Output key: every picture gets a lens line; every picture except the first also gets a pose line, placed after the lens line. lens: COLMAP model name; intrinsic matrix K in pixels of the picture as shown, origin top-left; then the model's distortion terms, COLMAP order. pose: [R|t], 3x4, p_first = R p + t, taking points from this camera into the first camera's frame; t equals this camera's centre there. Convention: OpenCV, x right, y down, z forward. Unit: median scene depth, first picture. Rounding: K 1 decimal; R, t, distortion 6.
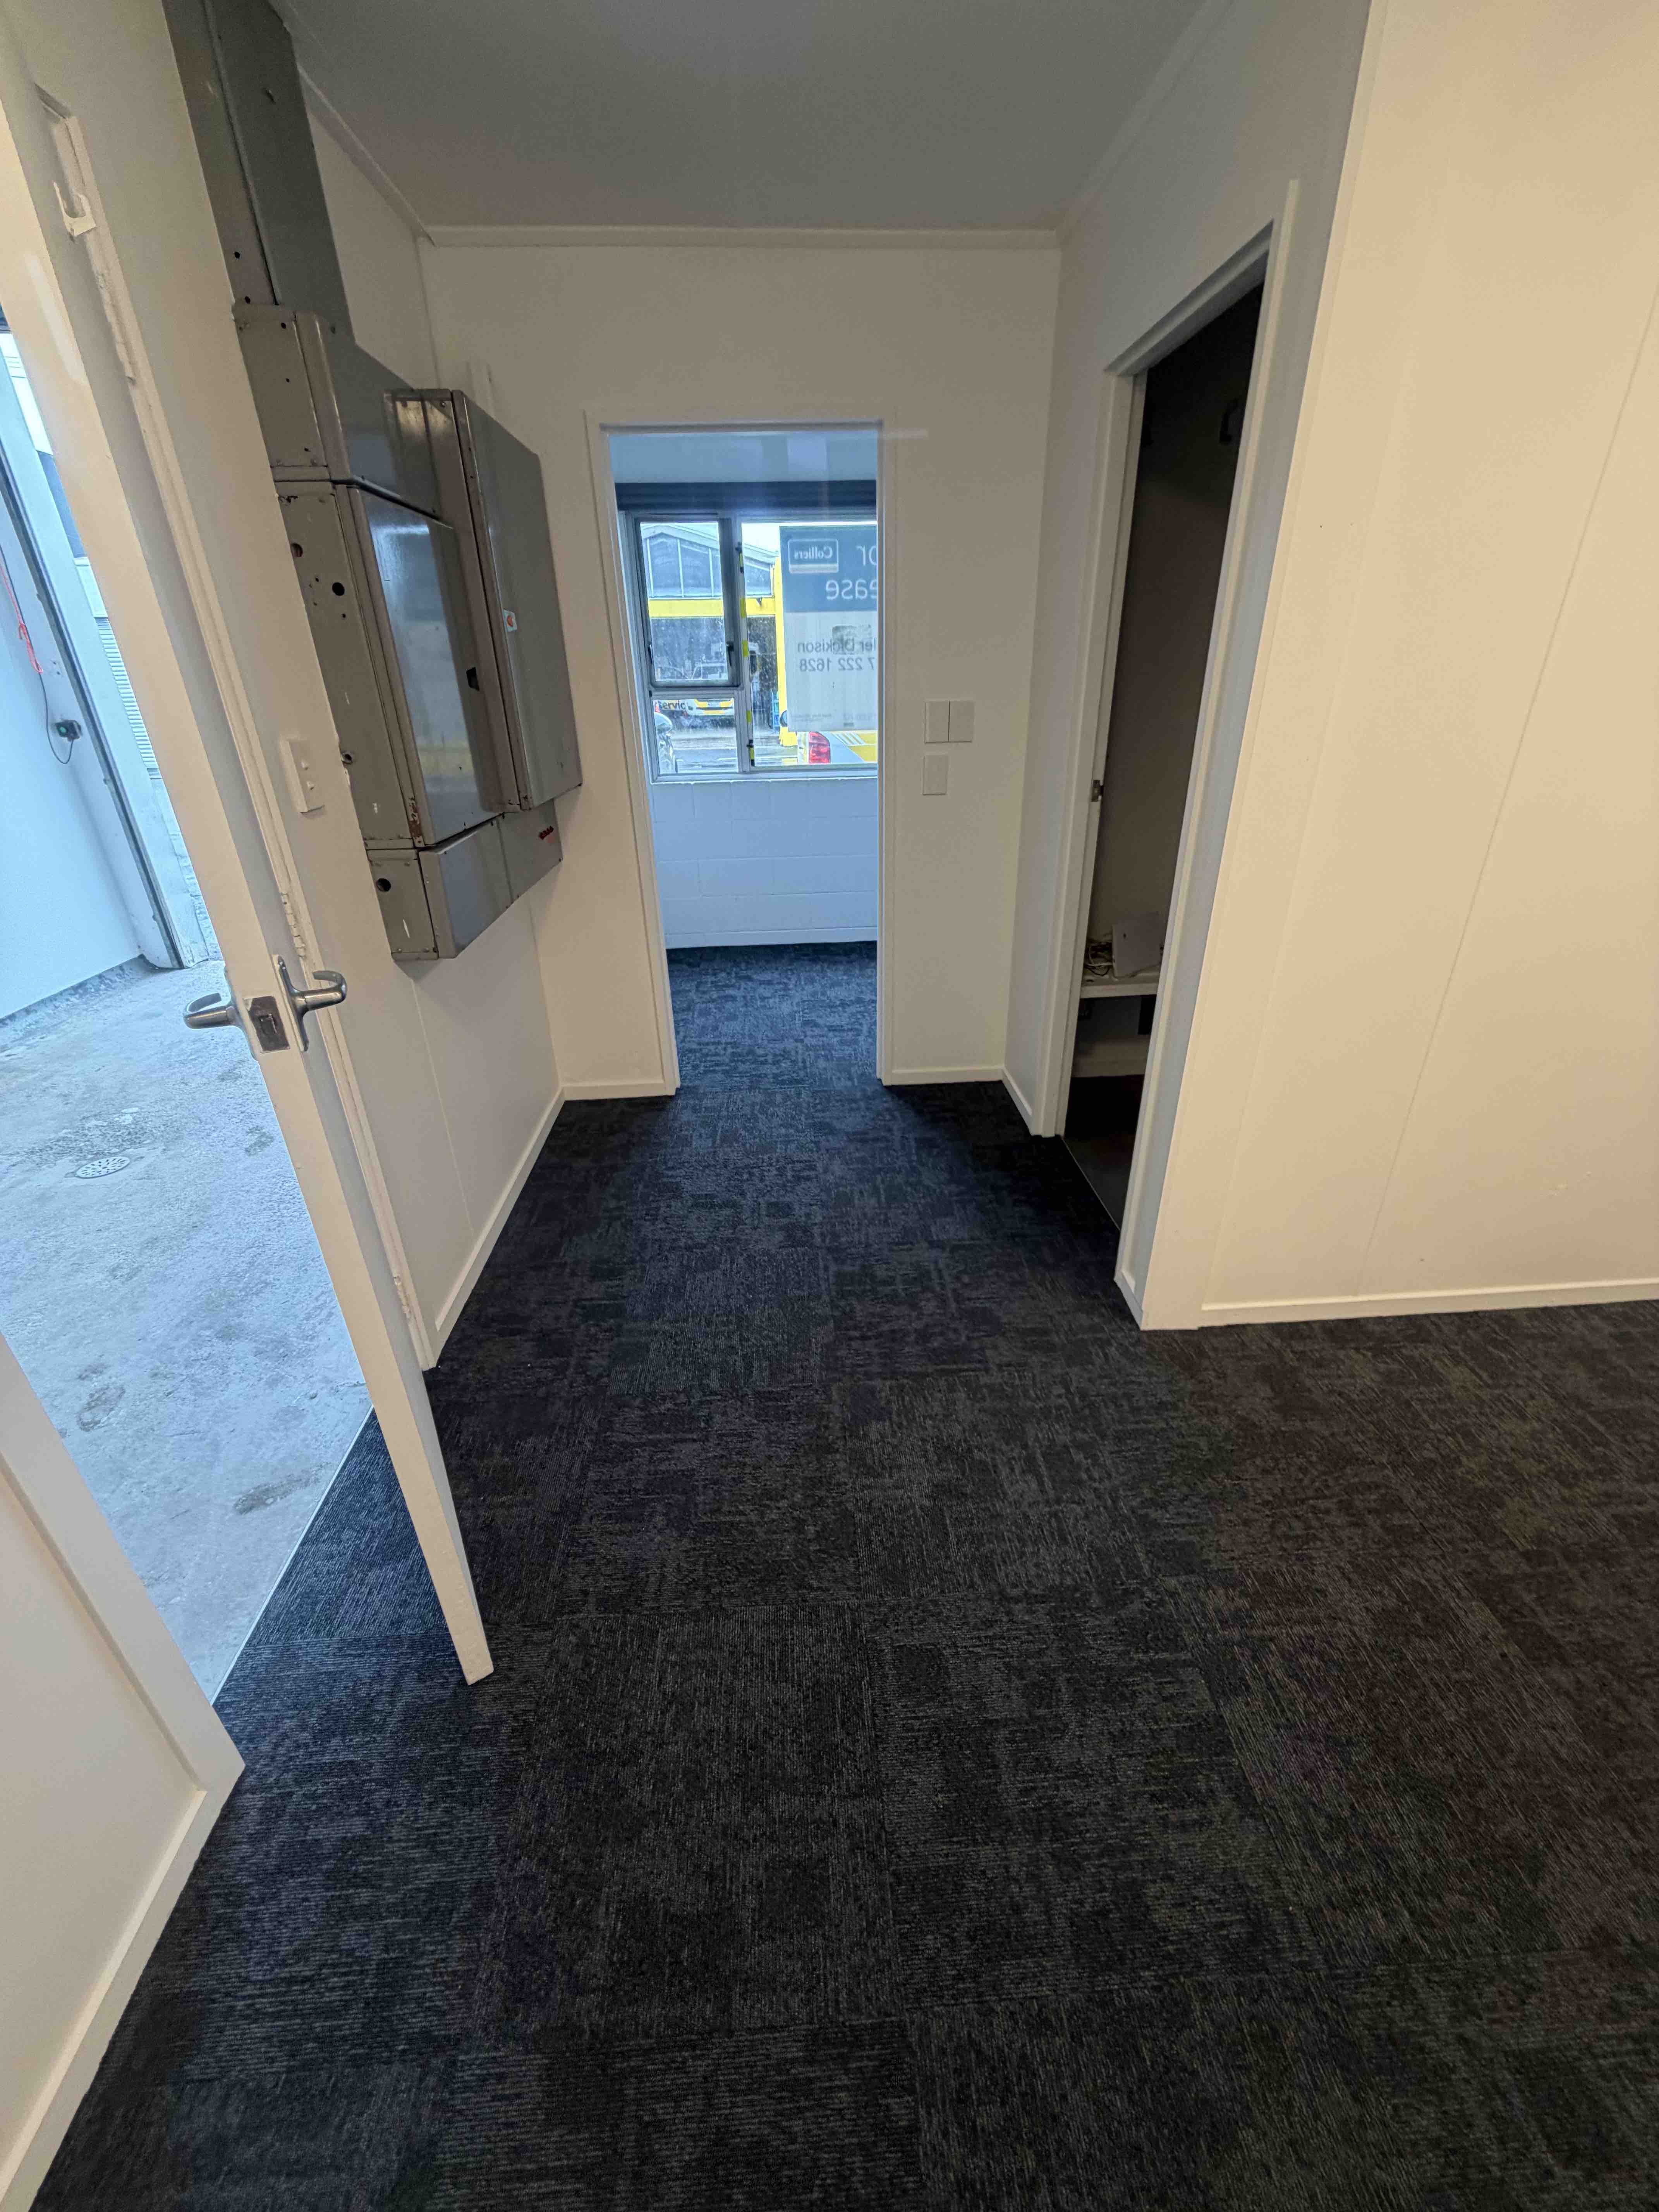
lens RADIAL K [[880.6, 0, 829.5], [0, 880.6, 1106.0], [0, 0, 1]] dist [0.000575, 0.000008]
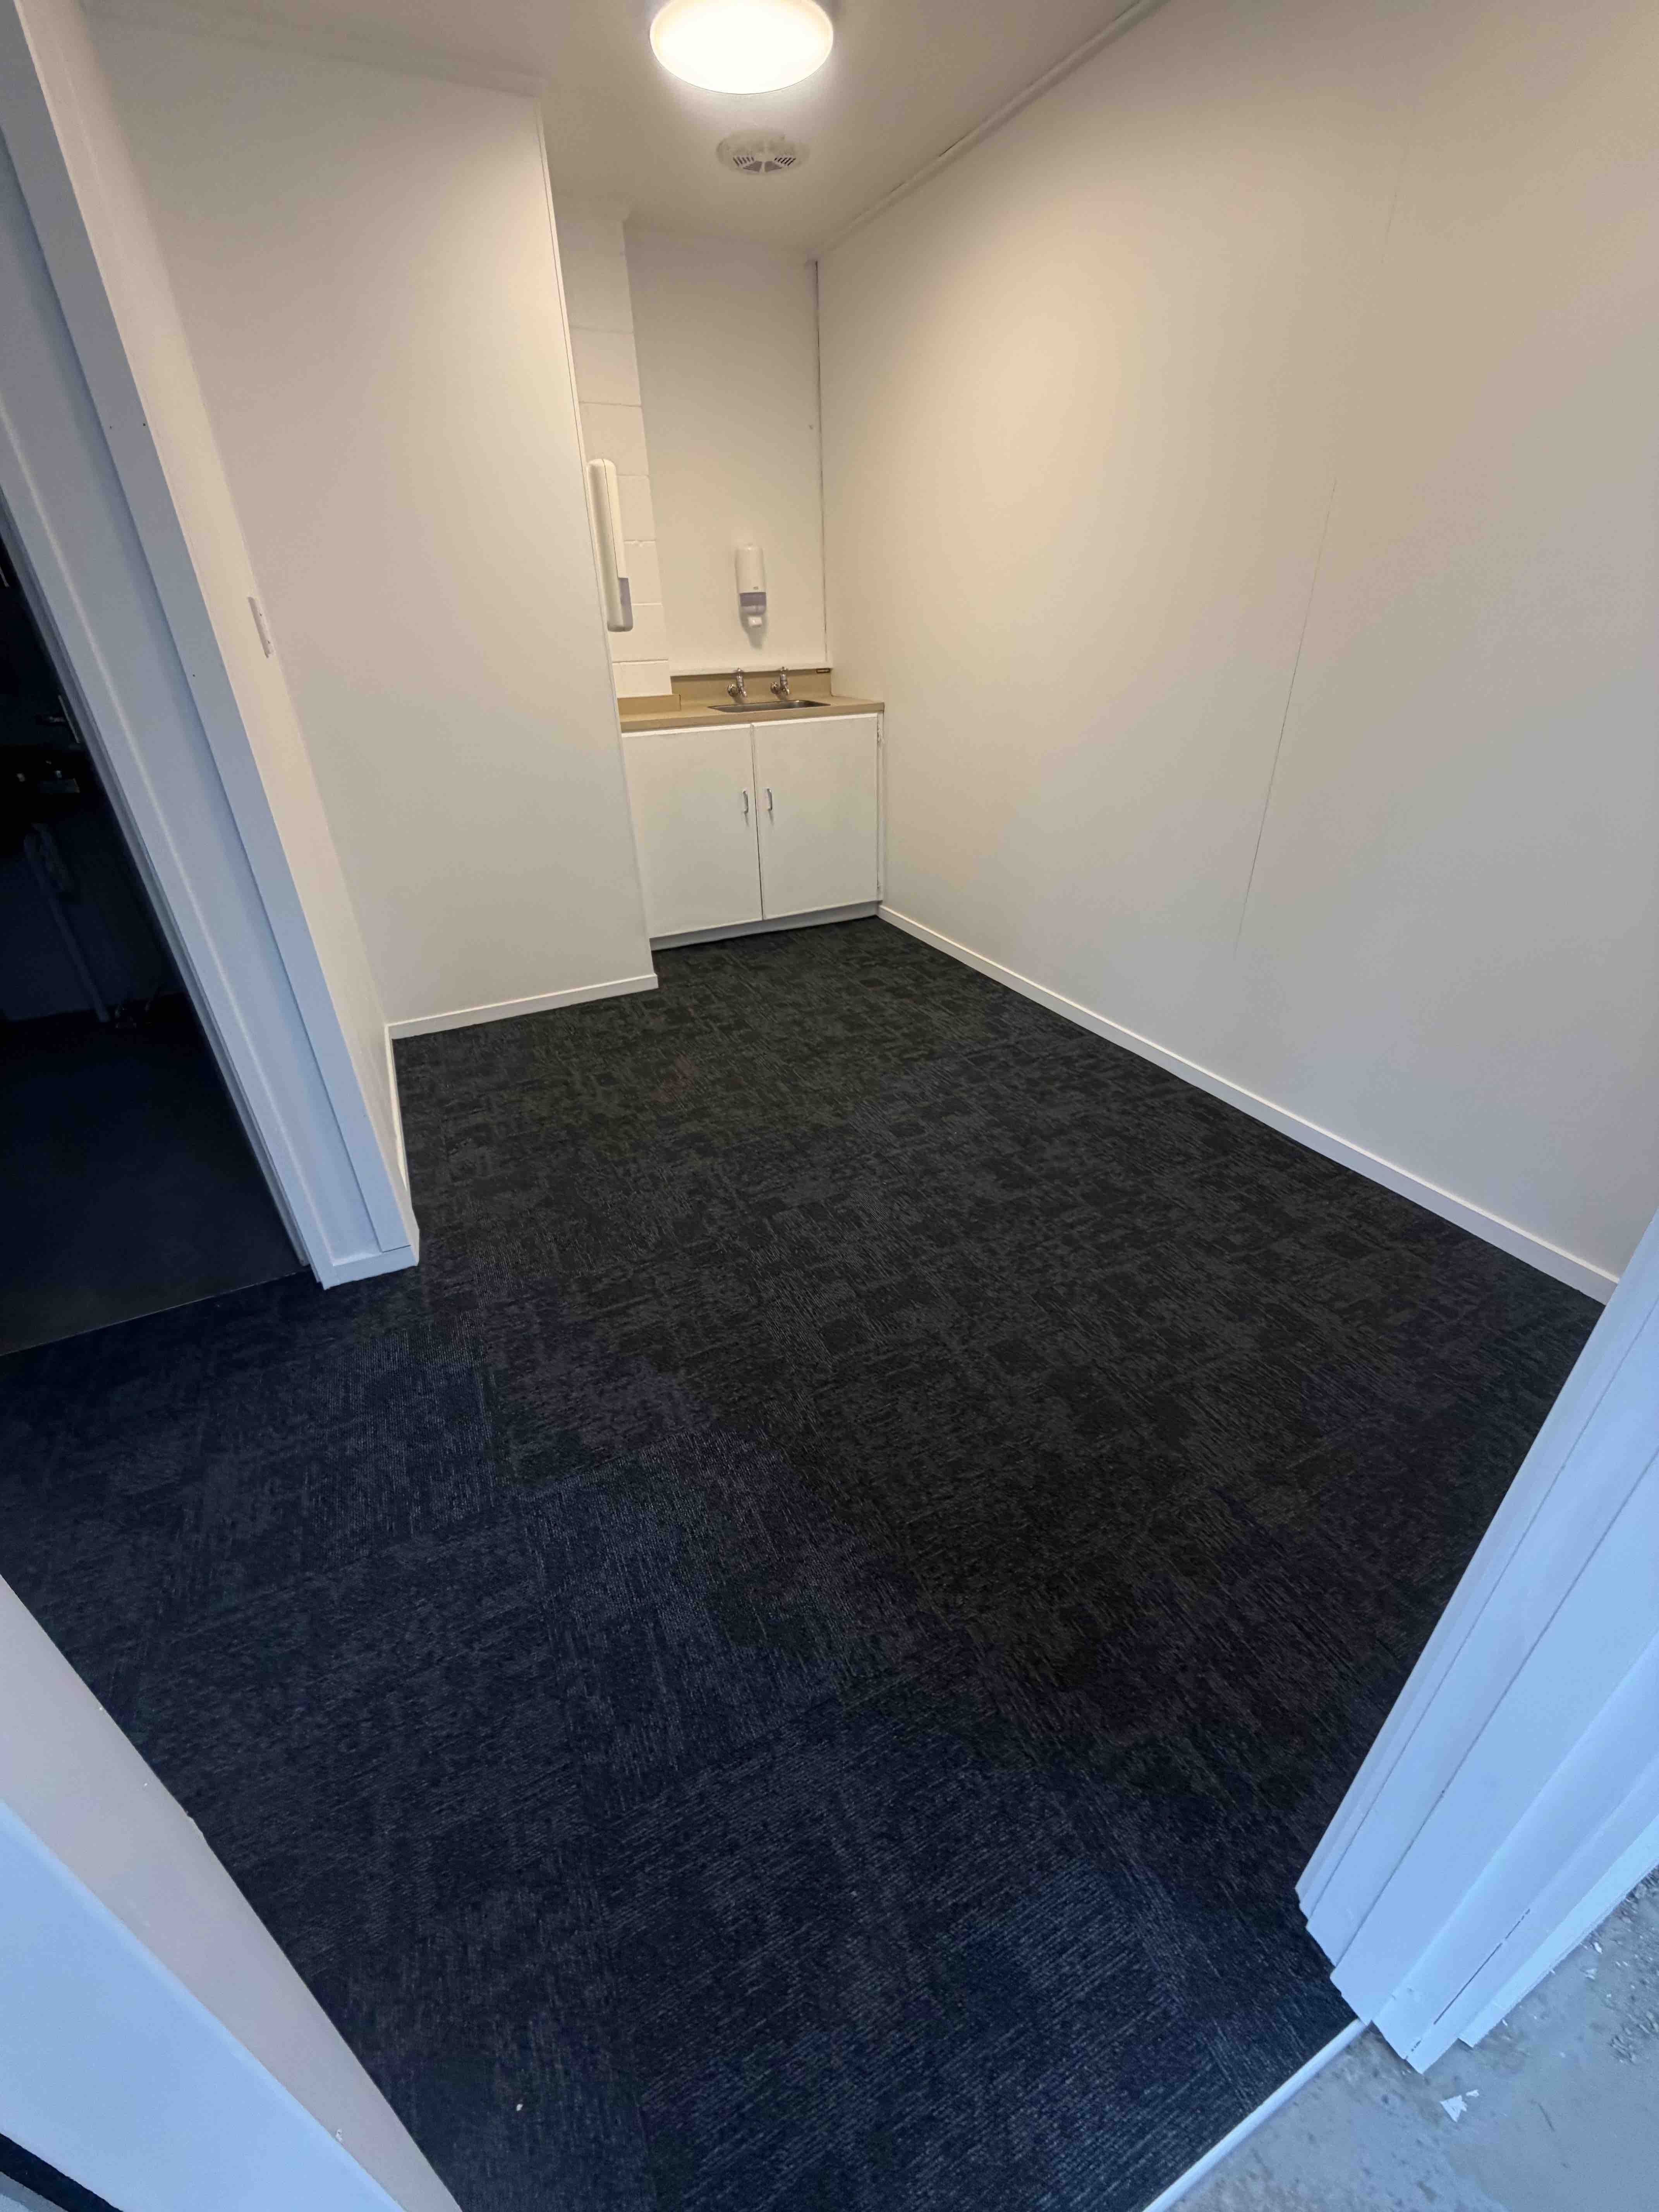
lens RADIAL K [[880.6, 0, 829.5], [0, 880.6, 1106.0], [0, 0, 1]] dist [0.000575, 0.000008]
pose [[-0.380928, -0.425506, 0.820877, -0.565641], [0.441647, 0.696248, 0.565850, -0.223182], [-0.812307, 0.578086, -0.077297, 0.663186]]
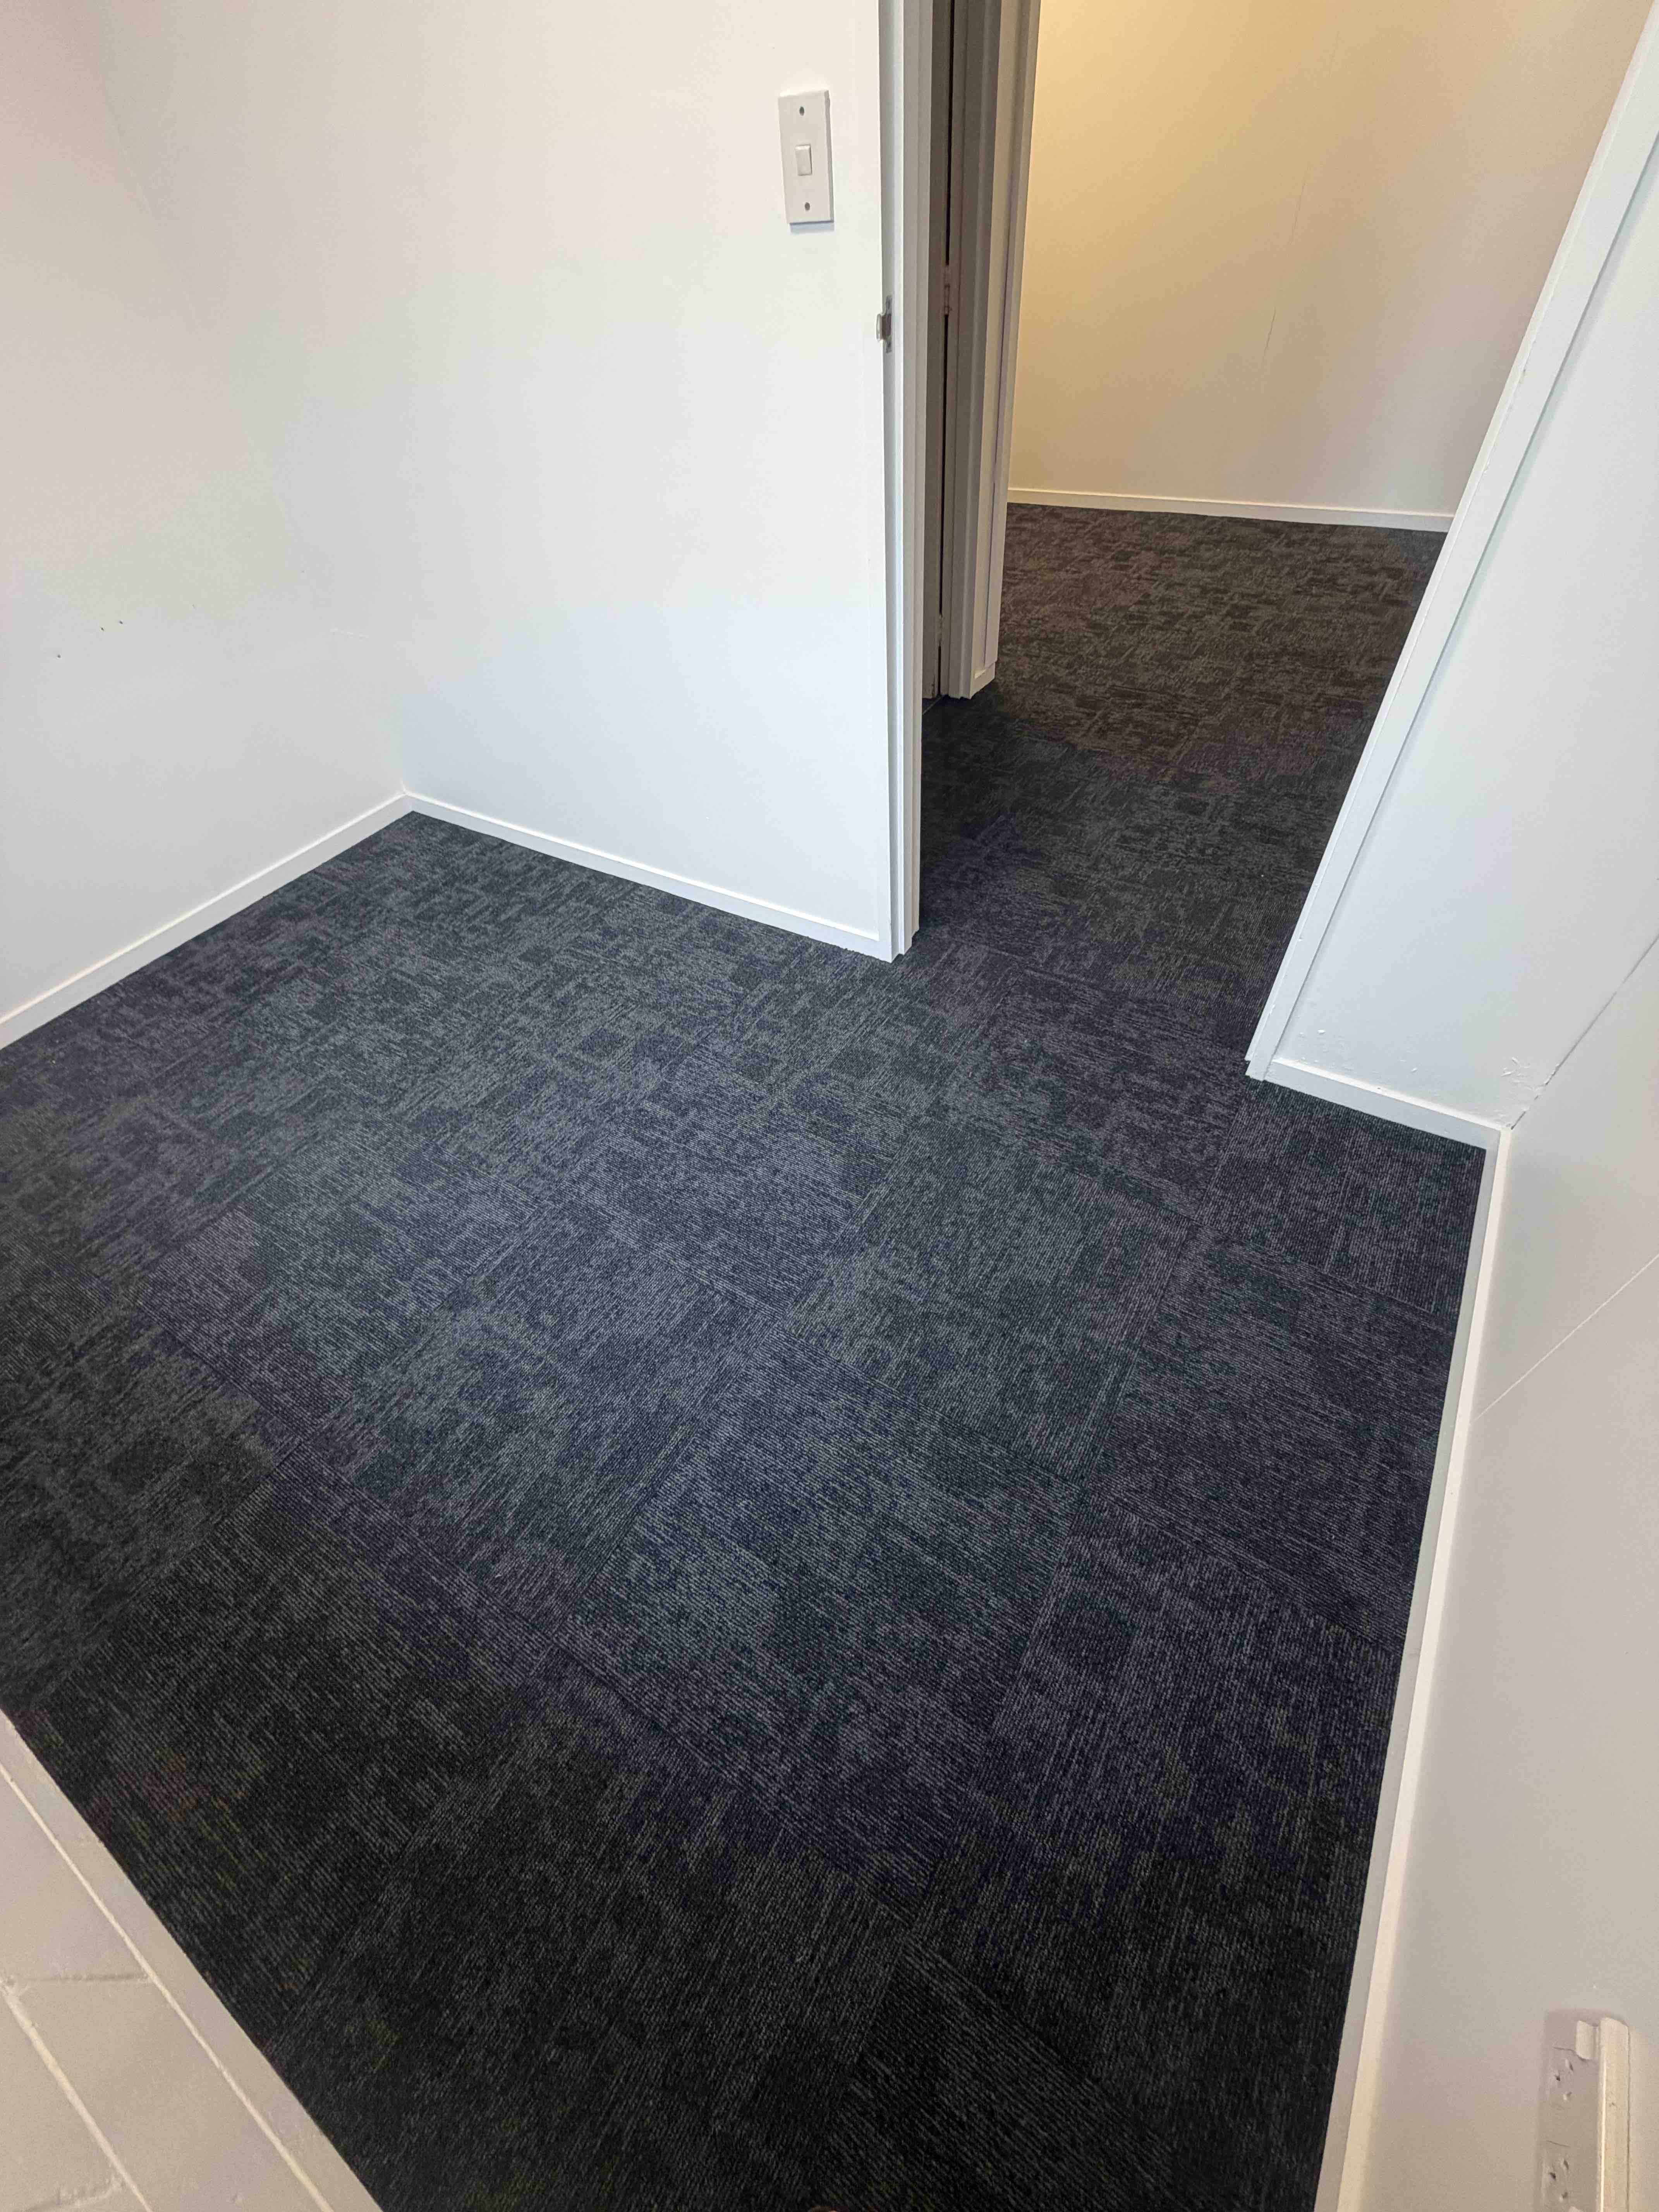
lens RADIAL K [[880.6, 0, 829.5], [0, 880.6, 1106.0], [0, 0, 1]] dist [0.000575, 0.000008]
pose [[-0.814657, -0.366857, 0.449166, -0.373971], [0.330686, 0.342411, 0.879433, -0.960027], [-0.476425, 0.864969, -0.157632, 2.145228]]
